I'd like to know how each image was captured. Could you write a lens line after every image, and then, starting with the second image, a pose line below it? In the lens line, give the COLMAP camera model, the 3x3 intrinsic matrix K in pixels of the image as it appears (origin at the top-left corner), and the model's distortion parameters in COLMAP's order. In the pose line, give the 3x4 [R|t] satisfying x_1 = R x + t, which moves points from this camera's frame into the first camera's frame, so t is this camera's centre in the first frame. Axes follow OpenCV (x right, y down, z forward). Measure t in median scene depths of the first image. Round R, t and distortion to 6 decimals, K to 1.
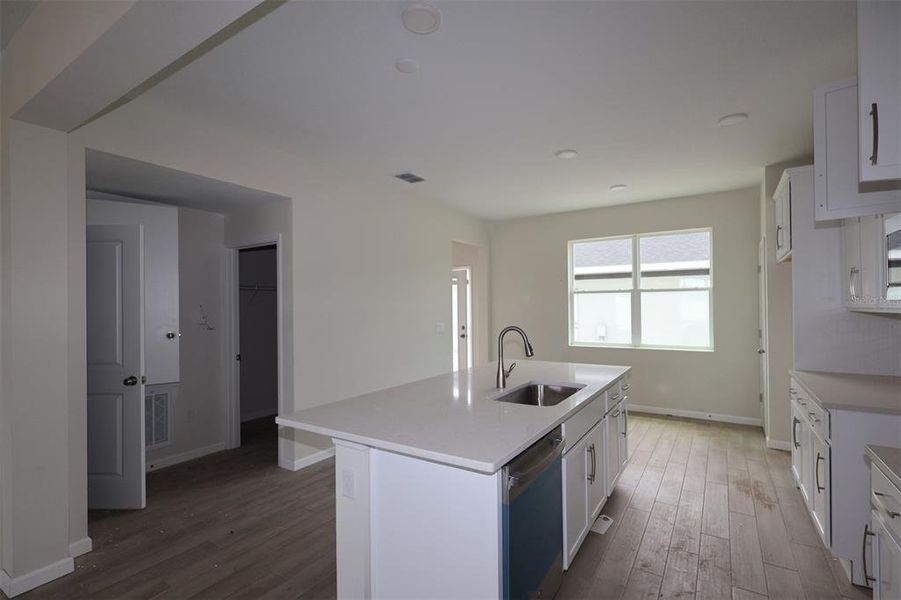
lens RADIAL K [[416.6, 0, 450.1], [0, 416.6, 299.3], [0, 0, 1]] dist [0.000815, -0.000482]
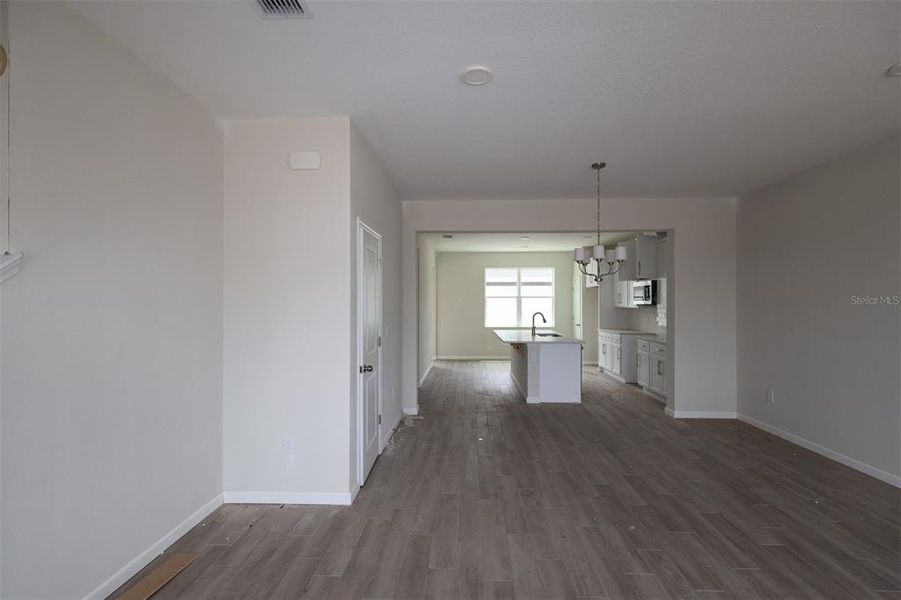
lens RADIAL K [[416.6, 0, 448.4], [0, 416.6, 301.7], [0, 0, 1]] dist [0.000815, -0.000482]
pose [[0.859068, 0.011427, 0.511734, -0.821660], [-0.014844, 0.999886, 0.002591, -0.000624], [-0.511646, -0.009822, 0.859140, -0.479487]]
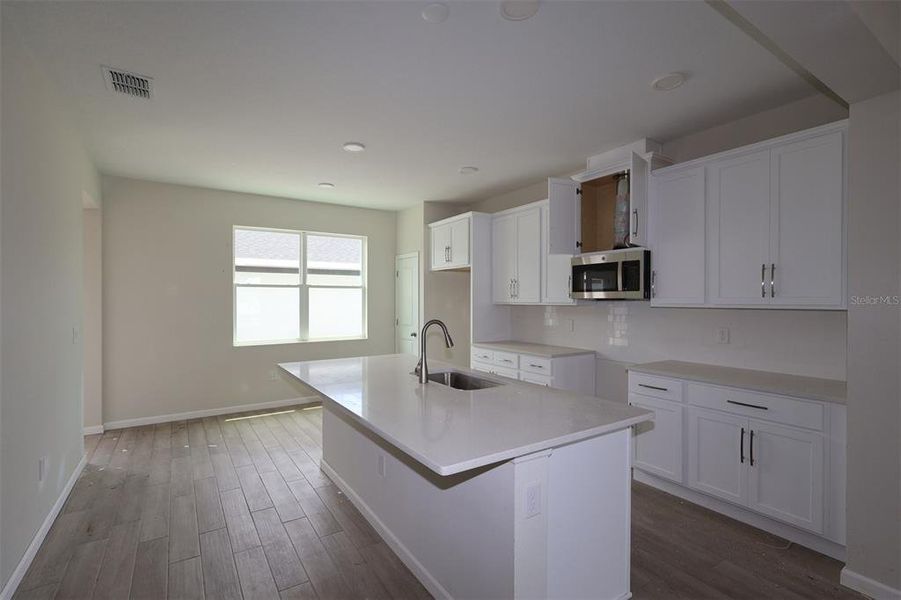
lens RADIAL K [[416.6, 0, 448.7], [0, 416.6, 303.4], [0, 0, 1]] dist [0.000815, -0.000482]
pose [[0.396429, -0.000287, 0.918065, -0.362078], [-0.016076, 0.999844, 0.007254, 0.008579], [-0.917925, -0.017635, 0.396362, 0.267262]]
